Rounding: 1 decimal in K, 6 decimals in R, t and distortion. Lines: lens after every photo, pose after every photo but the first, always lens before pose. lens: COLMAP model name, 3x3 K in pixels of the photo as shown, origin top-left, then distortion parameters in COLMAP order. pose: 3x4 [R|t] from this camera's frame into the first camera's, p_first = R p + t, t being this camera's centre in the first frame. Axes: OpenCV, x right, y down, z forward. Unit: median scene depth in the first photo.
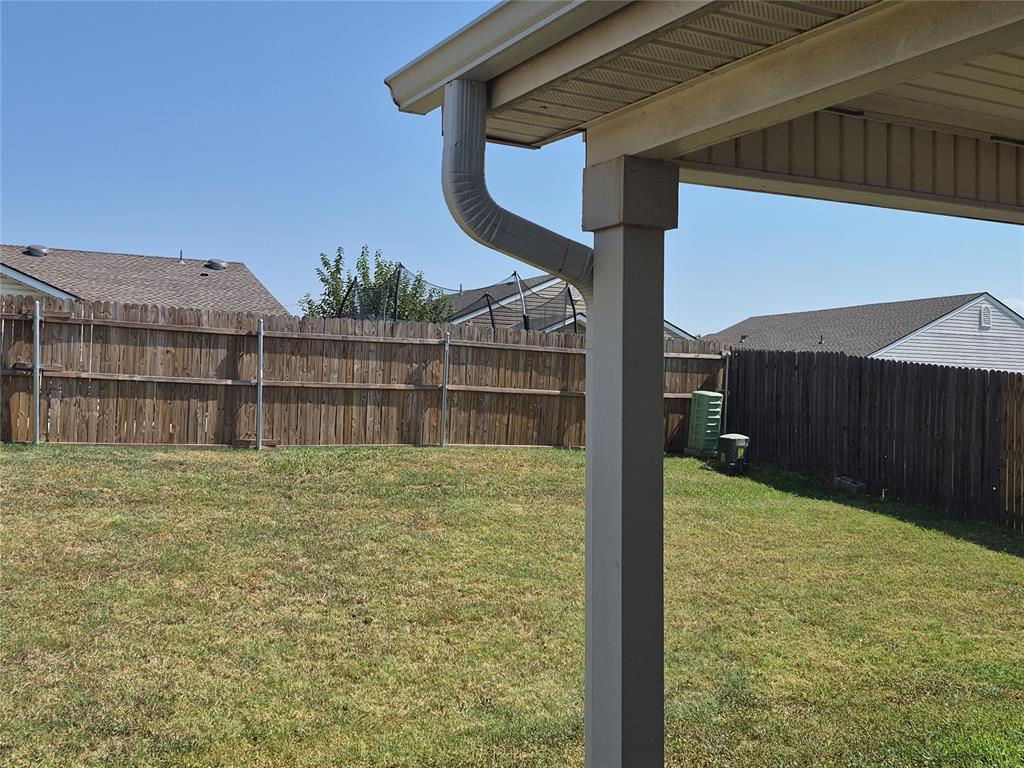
lens RADIAL K [[1136.6, 0, 505.7], [0, 1136.6, 389.8], [0, 0, 1]] dist [0.134531, 0.000000]
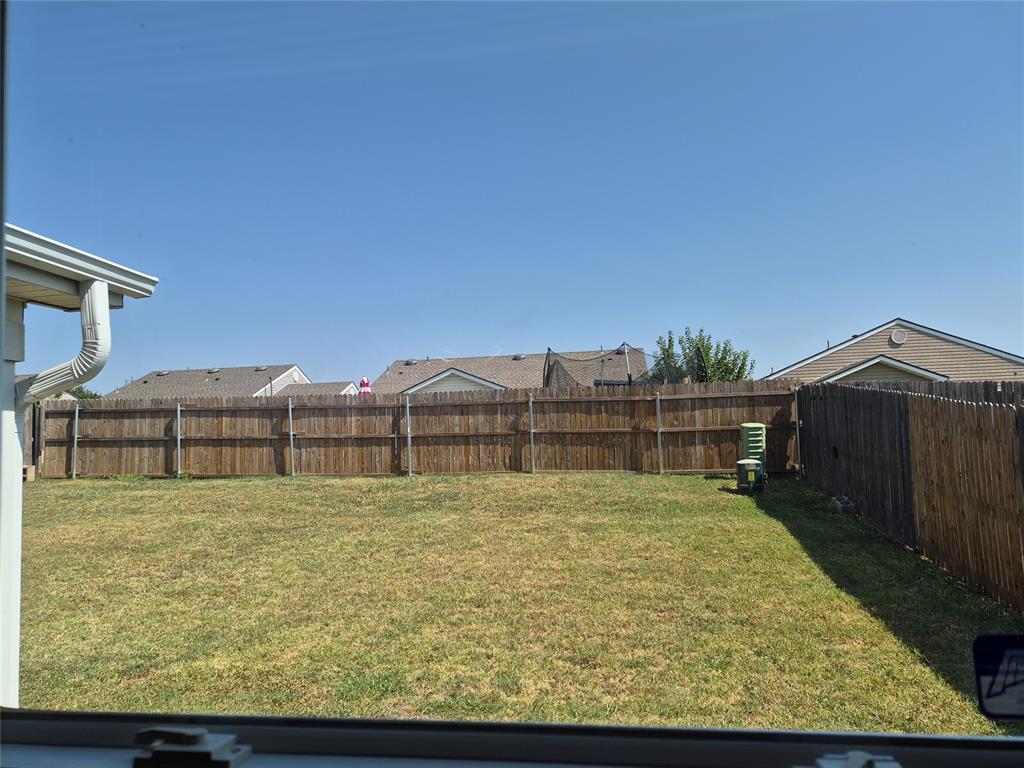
lens RADIAL K [[711.1, 0, 511.2], [0, 711.1, 376.2], [0, 0, 1]] dist [0.022150, -0.003443]
pose [[0.773449, -0.092539, -0.627067, 0.550044], [0.049169, 0.995064, -0.086199, 0.005311], [0.631948, 0.035838, 0.774182, 0.307783]]
